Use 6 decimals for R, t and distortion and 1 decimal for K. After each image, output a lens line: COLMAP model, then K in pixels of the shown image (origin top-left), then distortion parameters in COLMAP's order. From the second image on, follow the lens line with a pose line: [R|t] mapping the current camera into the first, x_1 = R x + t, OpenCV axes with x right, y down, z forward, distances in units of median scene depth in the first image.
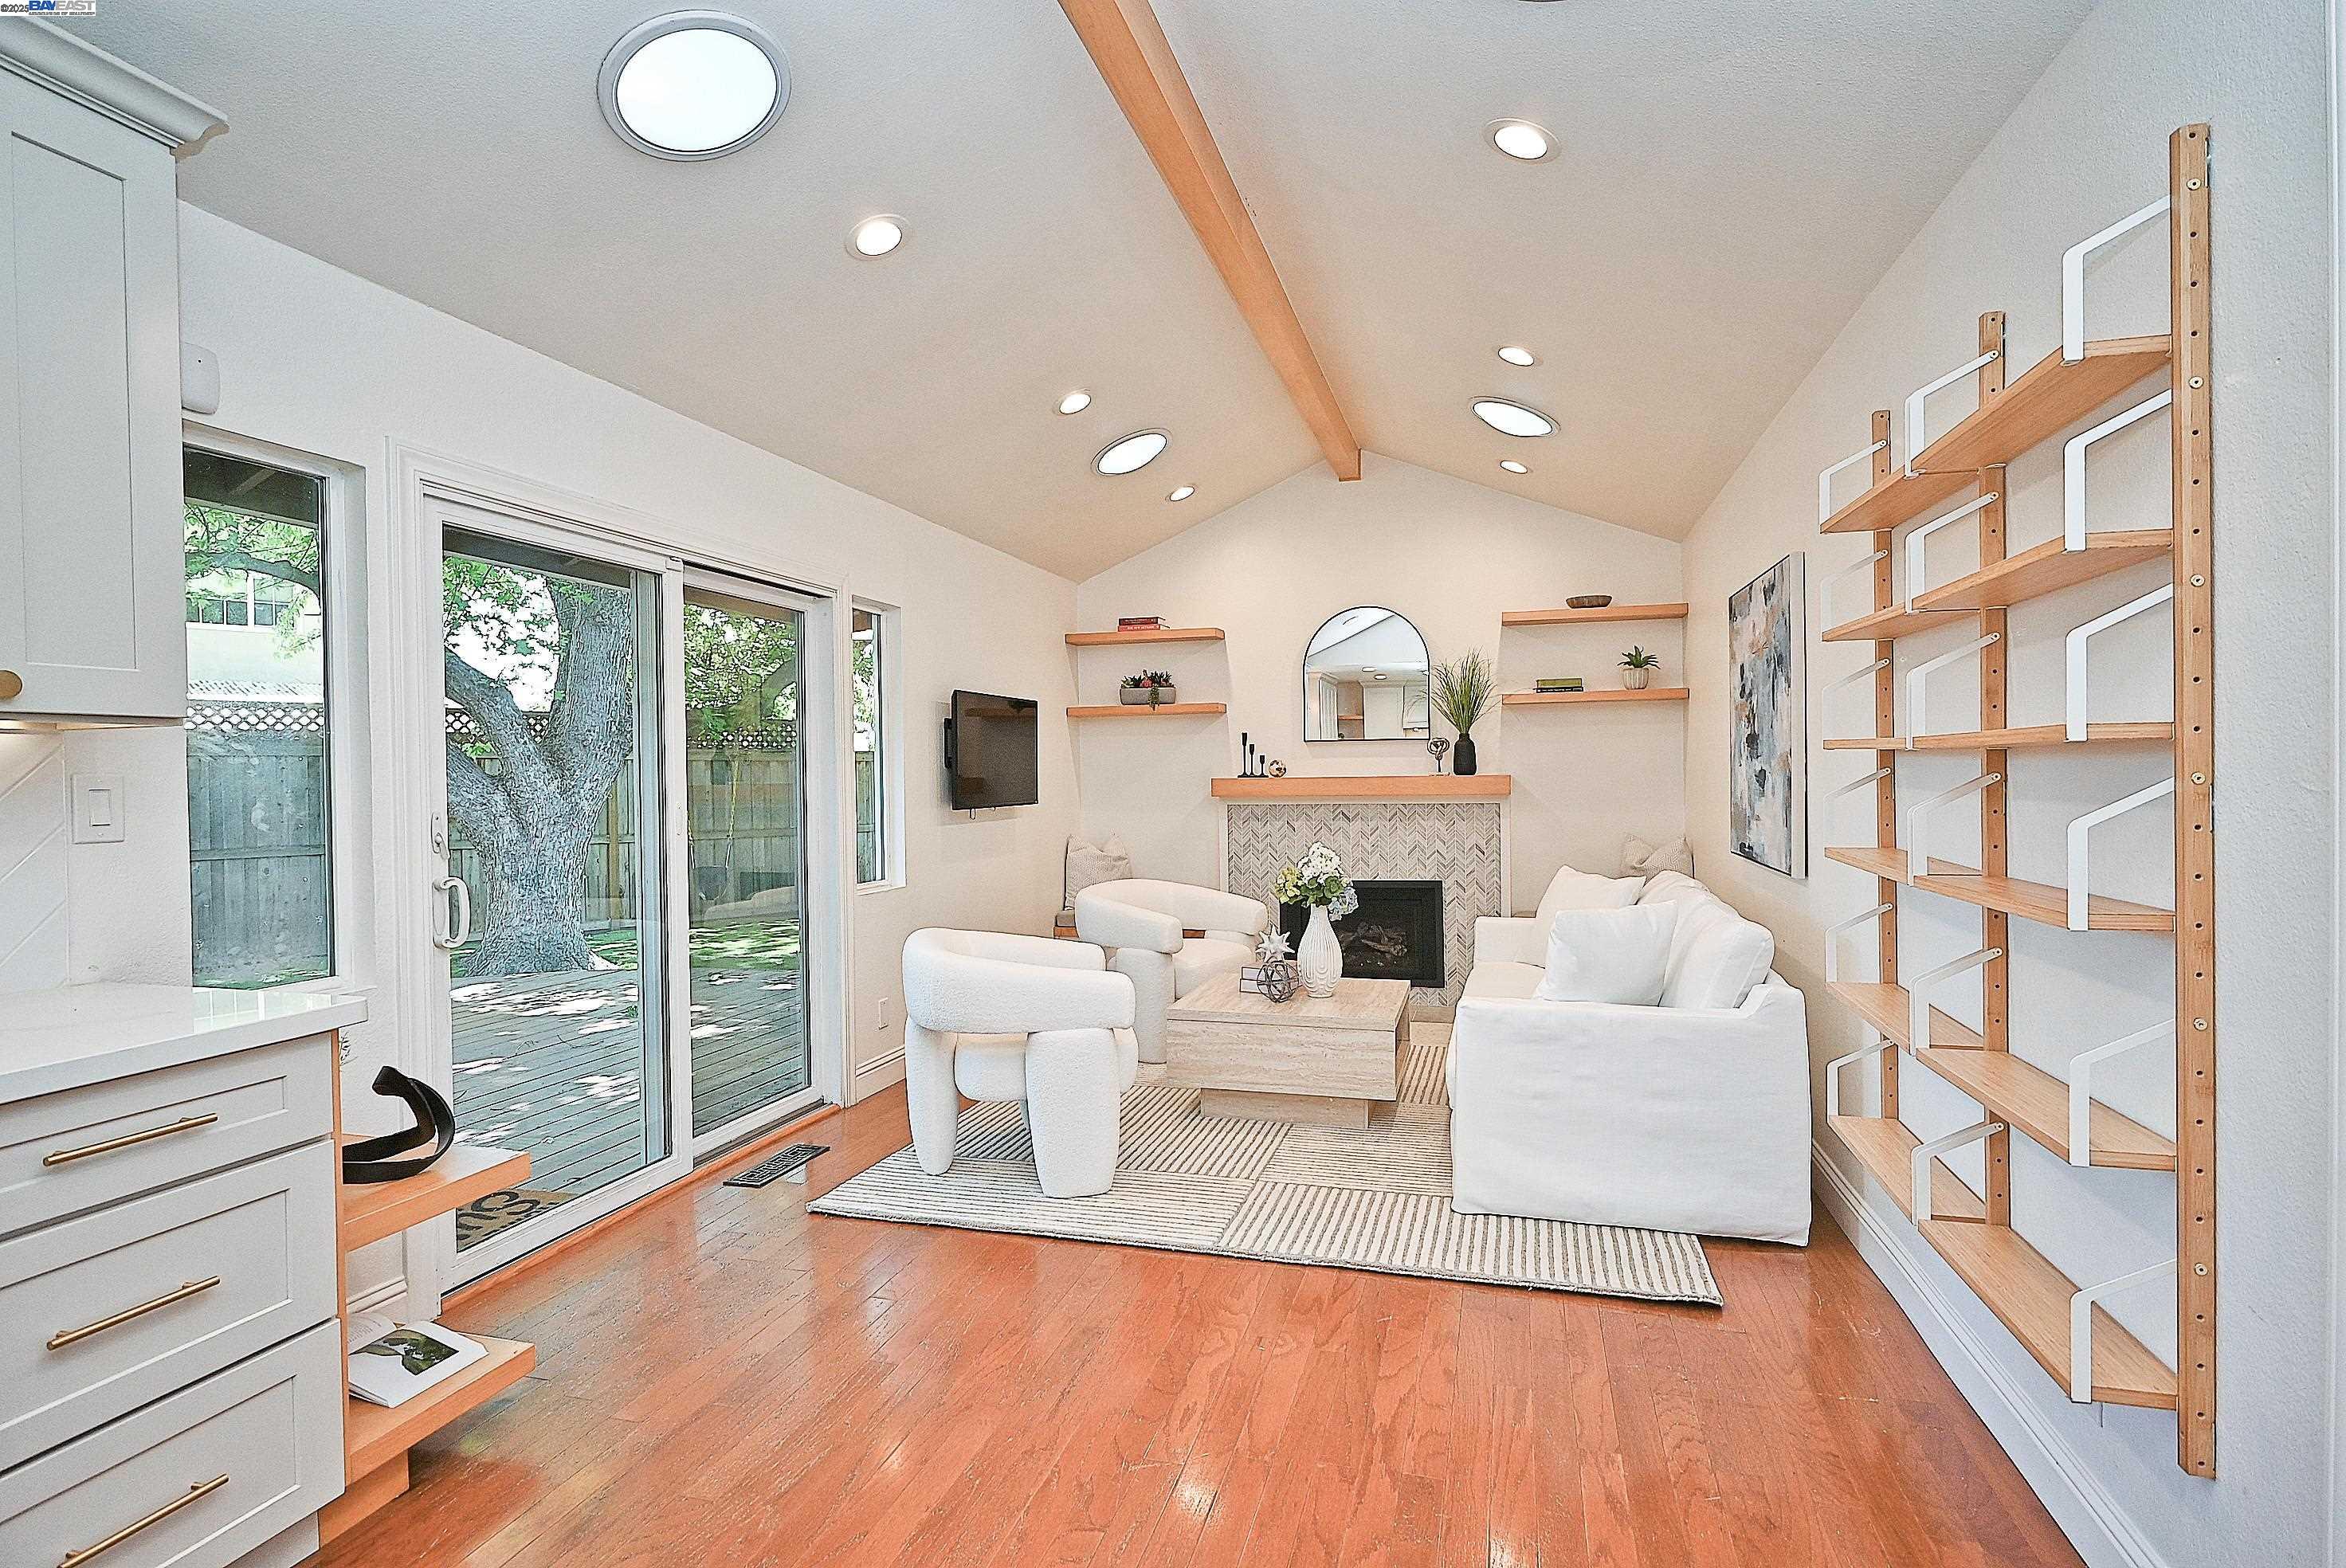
lens RADIAL K [[1167.0, 0, 1169.5], [0, 1167.0, 786.3], [0, 0, 1]] dist [-0.001252, 0.000399]
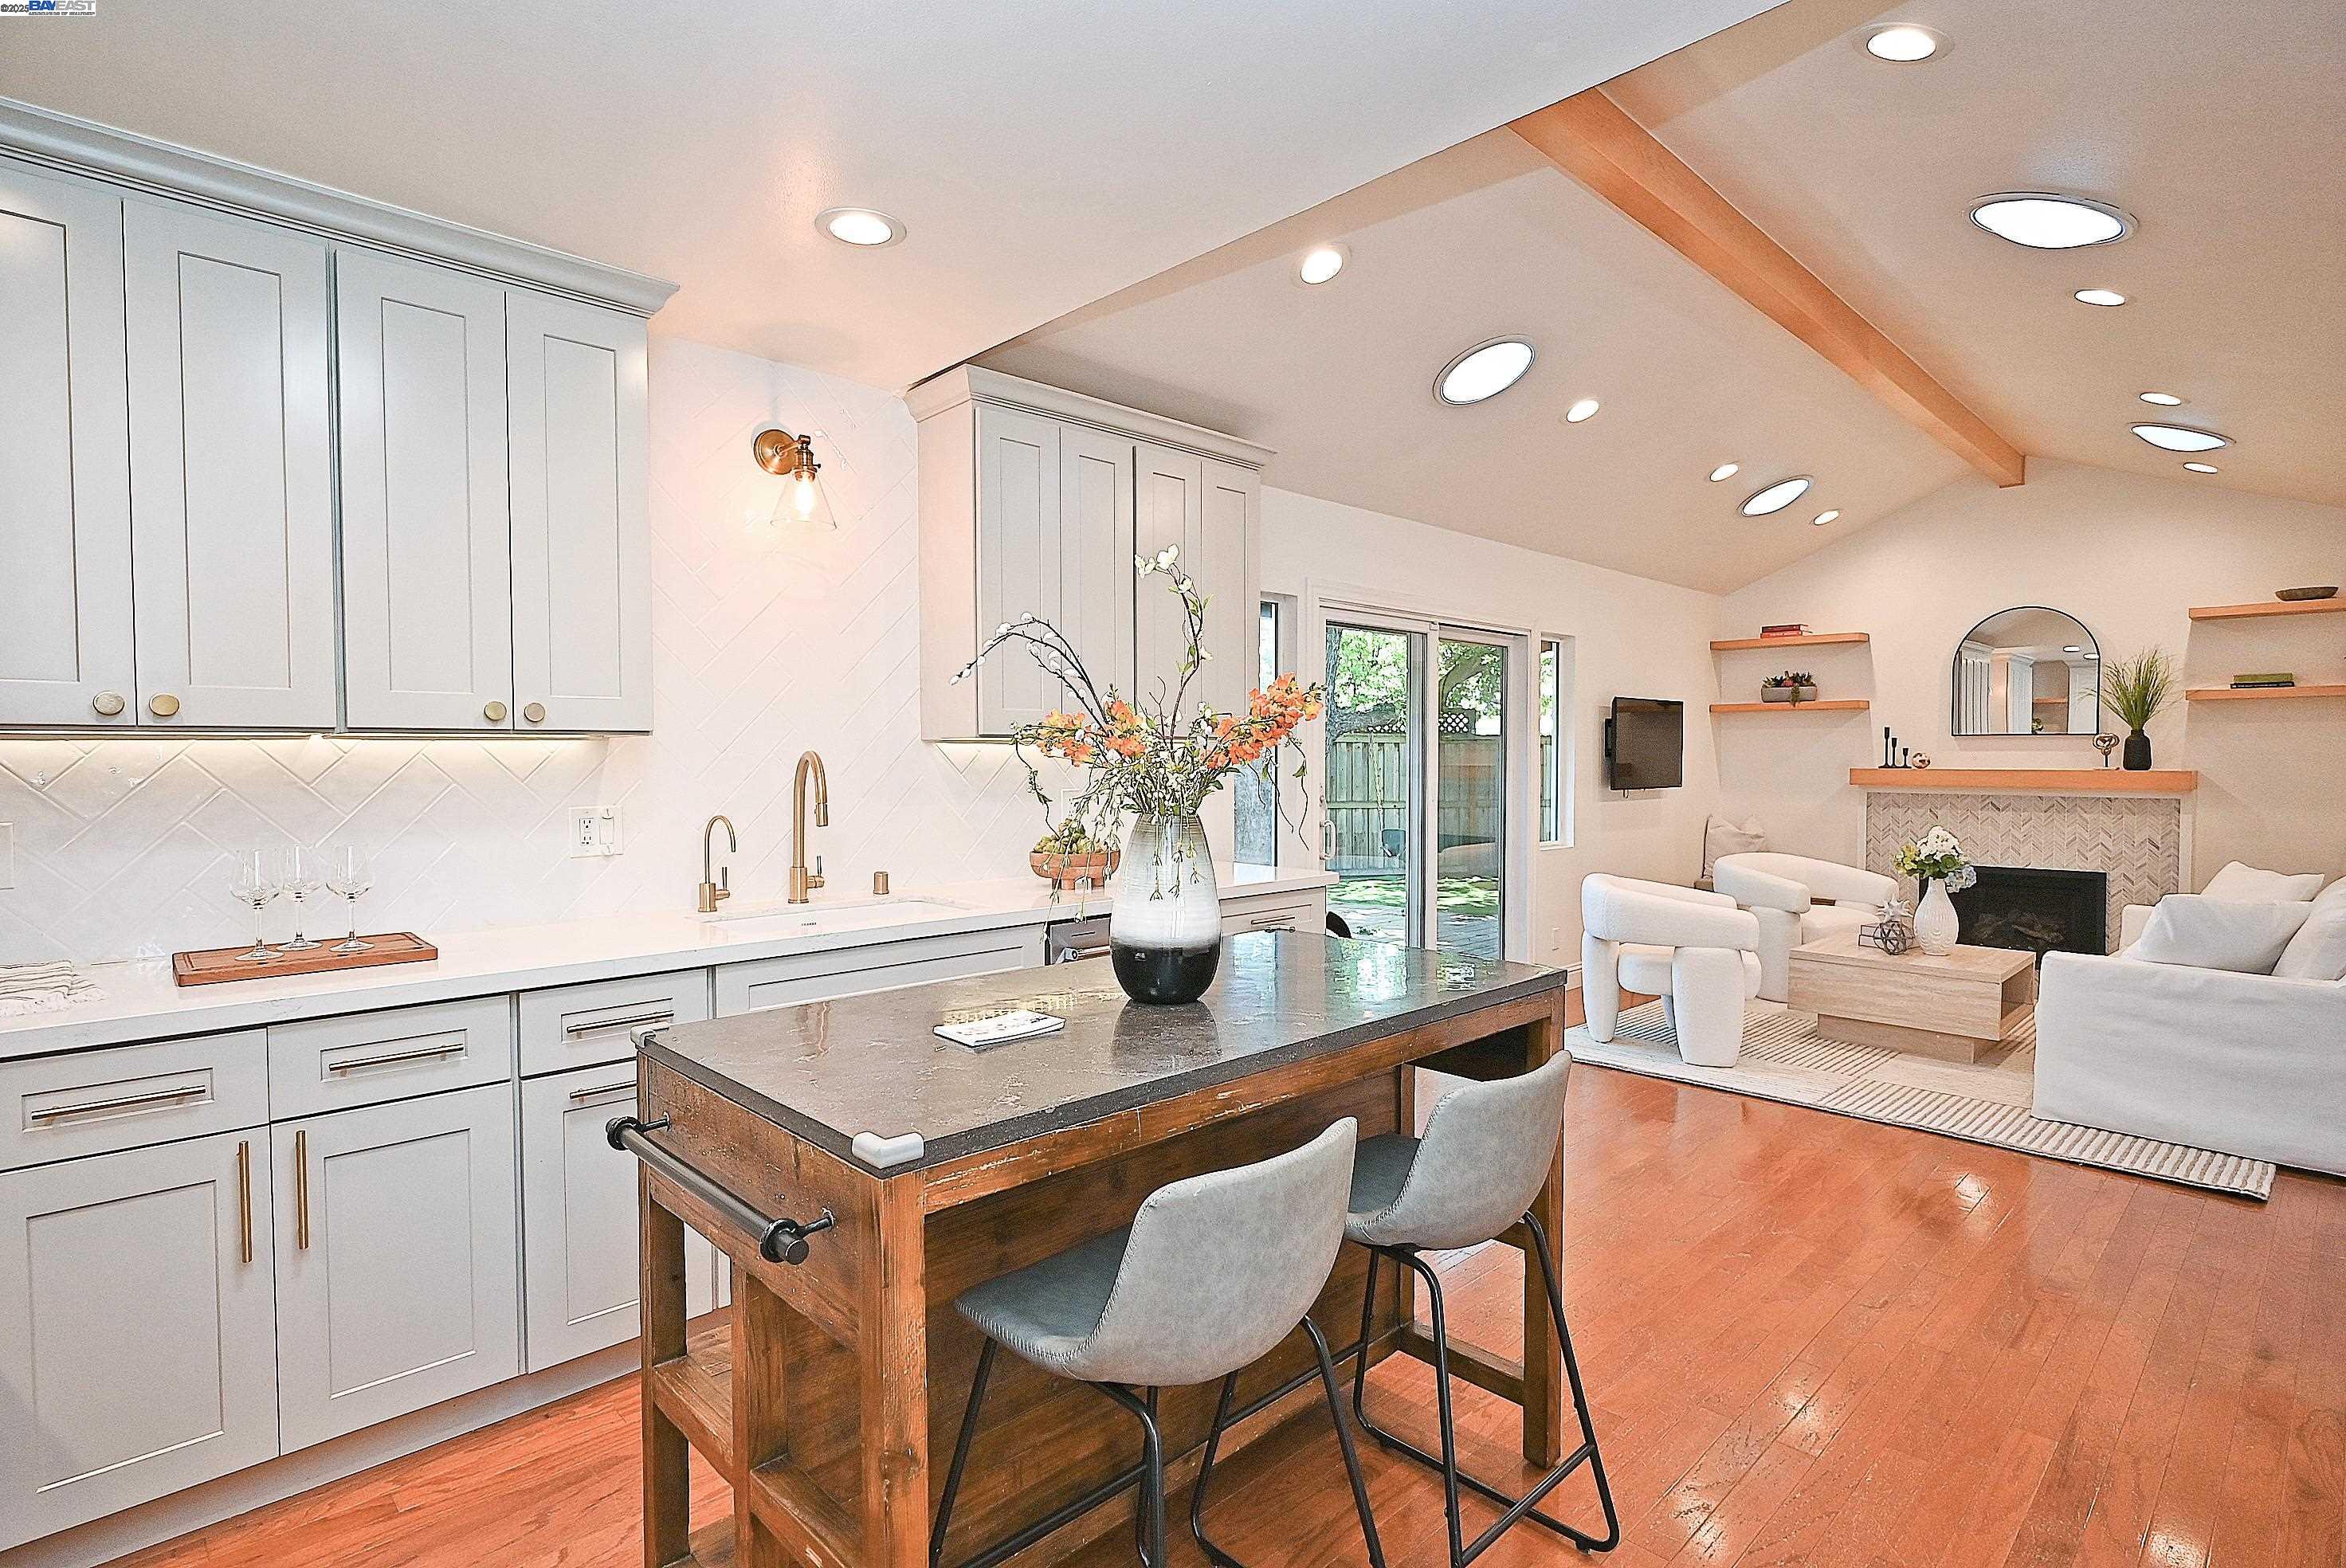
lens RADIAL K [[1167.0, 0, 1169.5], [0, 1167.0, 786.3], [0, 0, 1]] dist [-0.001252, 0.000399]
pose [[0.868353, 0.028118, -0.495149, 0.025717], [-0.017975, 0.999520, 0.025237, -0.006668], [0.495621, -0.013015, 0.868442, -0.320456]]
